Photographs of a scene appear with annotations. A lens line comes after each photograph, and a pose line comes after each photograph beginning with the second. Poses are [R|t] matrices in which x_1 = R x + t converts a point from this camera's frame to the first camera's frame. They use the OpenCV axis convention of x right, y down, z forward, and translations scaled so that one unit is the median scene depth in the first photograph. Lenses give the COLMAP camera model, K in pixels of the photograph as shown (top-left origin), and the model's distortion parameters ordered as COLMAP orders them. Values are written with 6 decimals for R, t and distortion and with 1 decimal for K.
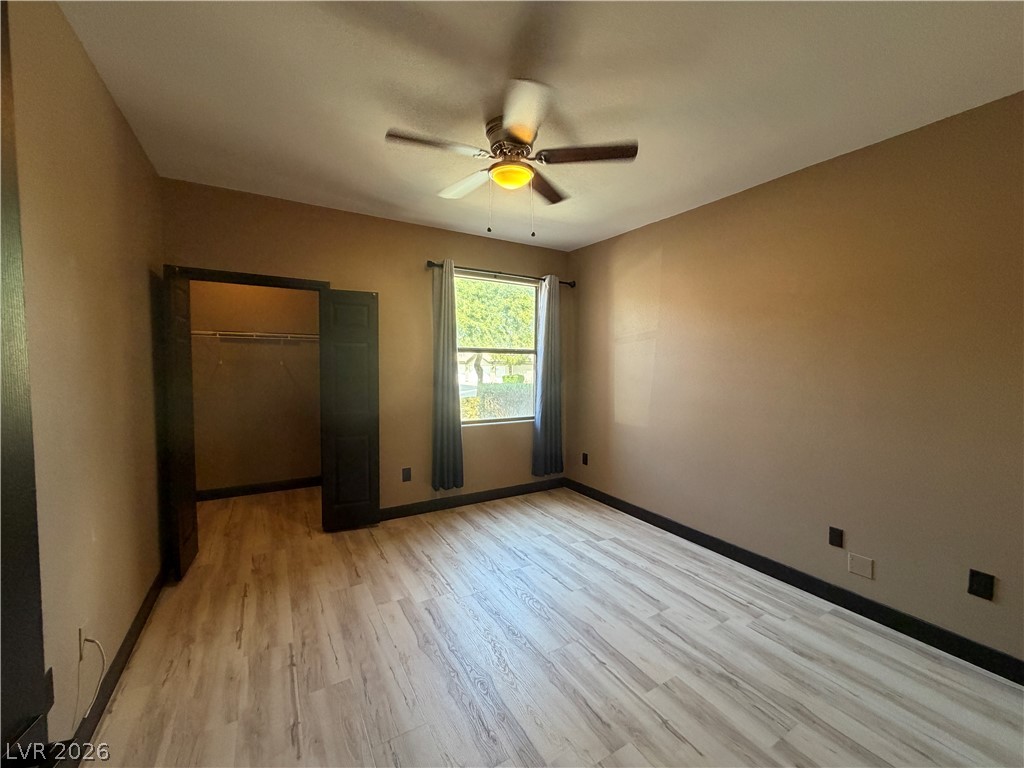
lens RADIAL K [[407.8, 0, 509.2], [0, 407.8, 382.4], [0, 0, 1]] dist [0.001350, 0.000056]
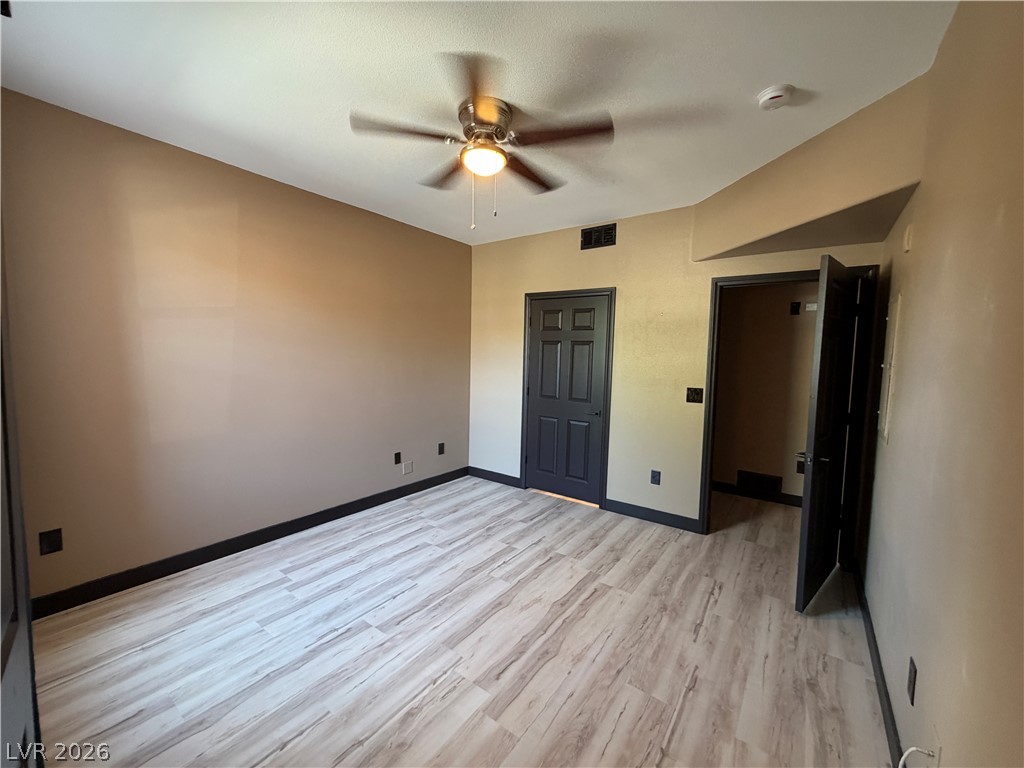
lens RADIAL K [[407.8, 0, 509.2], [0, 407.8, 382.4], [0, 0, 1]] dist [0.001350, 0.000056]
pose [[-0.390176, -0.082499, 0.917037, -0.730983], [0.021628, 0.994882, 0.098704, -0.063773], [-0.920486, 0.058346, -0.386395, 1.044492]]
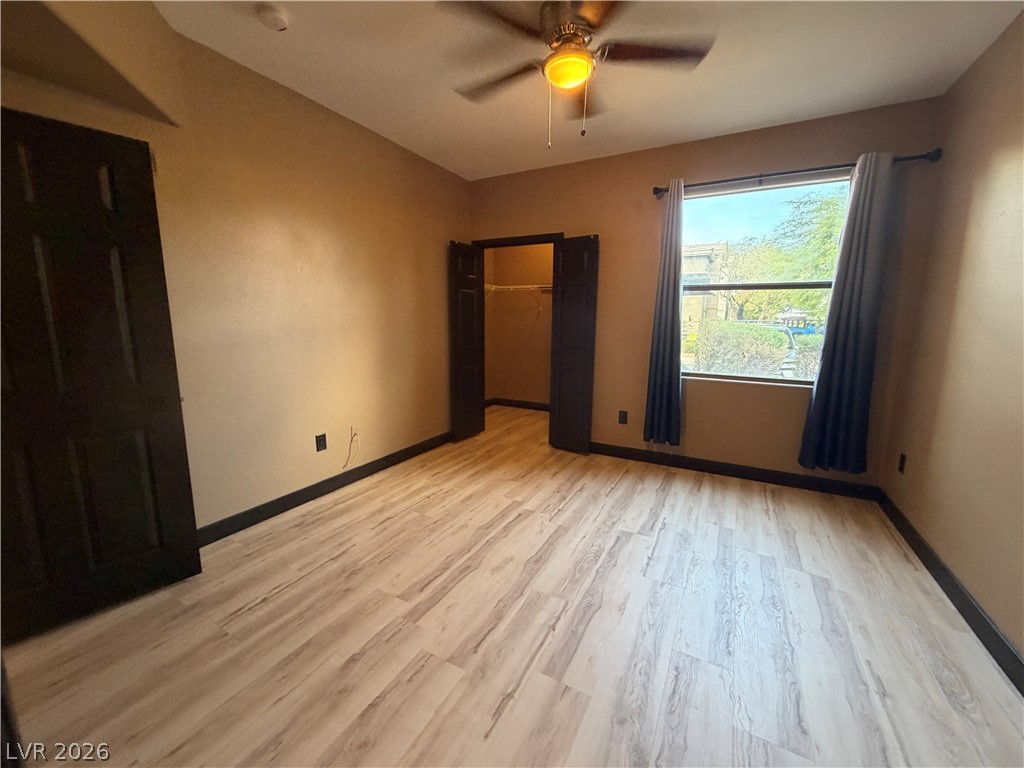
lens RADIAL K [[407.8, 0, 509.2], [0, 407.8, 382.4], [0, 0, 1]] dist [0.001350, 0.000056]
pose [[0.508901, 0.131694, -0.850692, 0.596156], [-0.047130, 0.991009, 0.125222, 0.038288], [0.859534, -0.023632, 0.510532, 0.332579]]
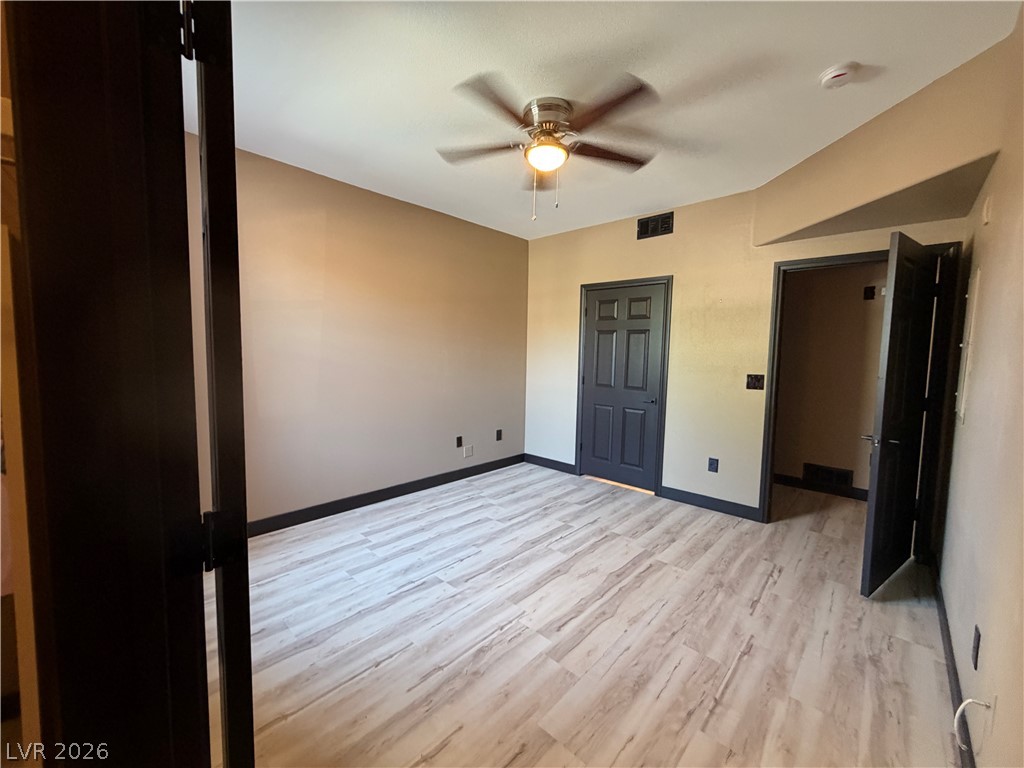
lens RADIAL K [[409.7, 0, 510.6], [0, 409.7, 382.8], [0, 0, 1]] dist [0.000898, 0.000016]
pose [[-0.277093, -0.087257, 0.956873, -0.788863], [0.029408, 0.994631, 0.099217, -0.033231], [-0.960393, 0.055632, -0.273039, 1.088595]]
